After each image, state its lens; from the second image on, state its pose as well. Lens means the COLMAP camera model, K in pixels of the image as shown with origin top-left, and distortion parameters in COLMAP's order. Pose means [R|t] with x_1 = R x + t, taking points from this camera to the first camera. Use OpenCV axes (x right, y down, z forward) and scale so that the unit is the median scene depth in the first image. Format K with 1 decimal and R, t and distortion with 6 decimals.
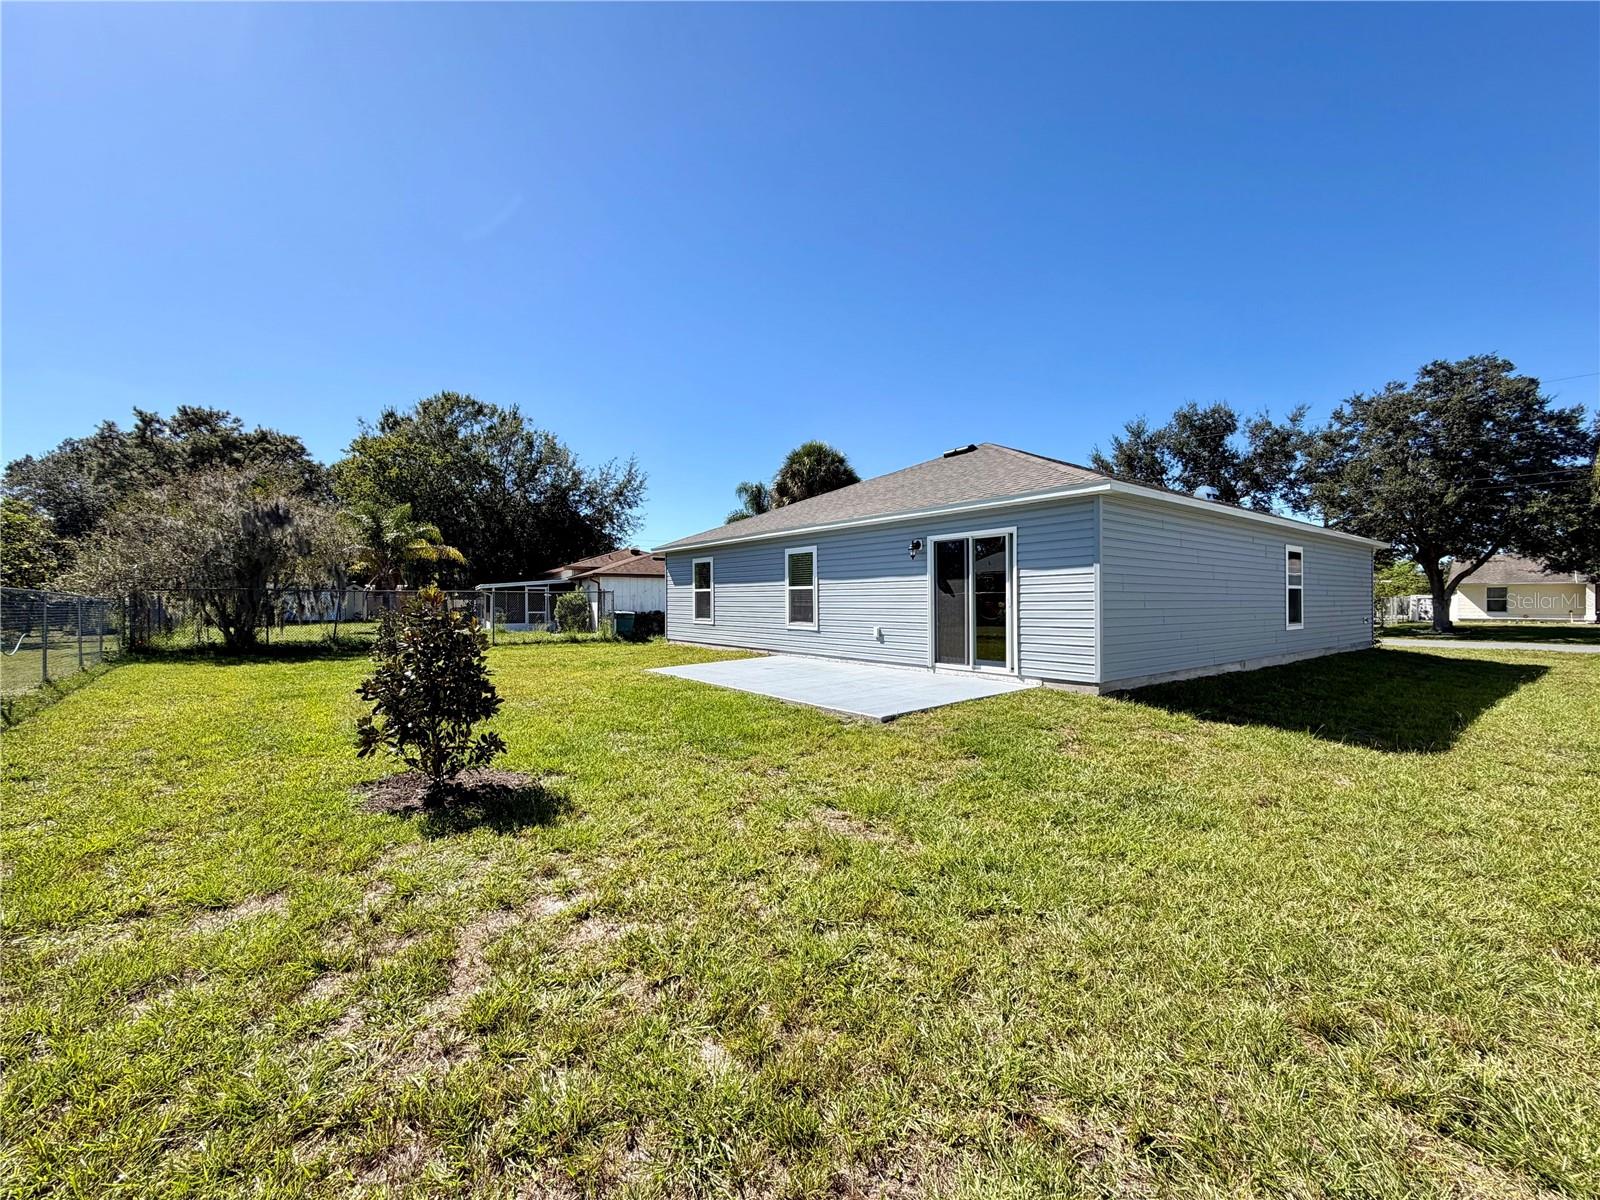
lens RADIAL K [[643.3, 0, 802.3], [0, 643.3, 595.4], [0, 0, 1]] dist [0.000024, 0.000000]
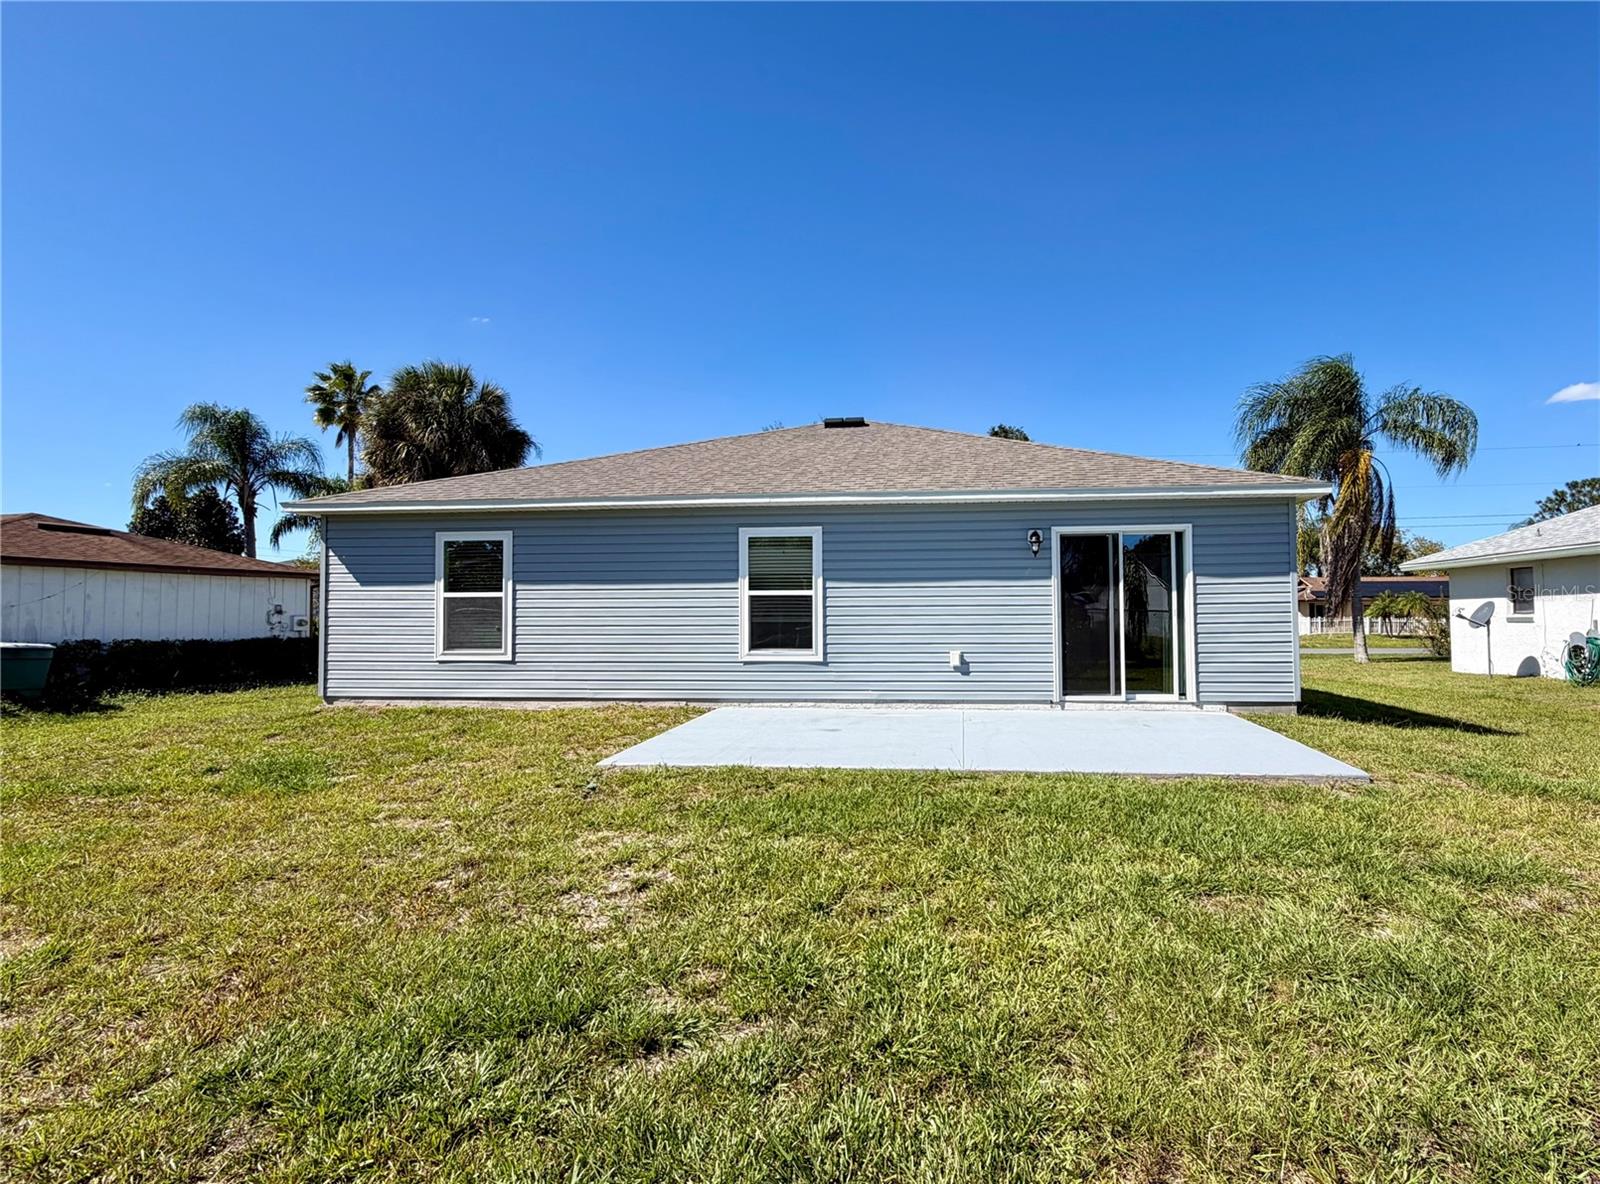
lens RADIAL K [[714.5, 0, 801.4], [0, 714.5, 603.8], [0, 0, 1]] dist [0.010421, 0.000167]
pose [[0.677169, 0.011403, 0.735739, -0.517371], [-0.002288, 0.999908, -0.013391, 0.007770], [-0.735824, 0.007385, 0.677133, 0.548856]]
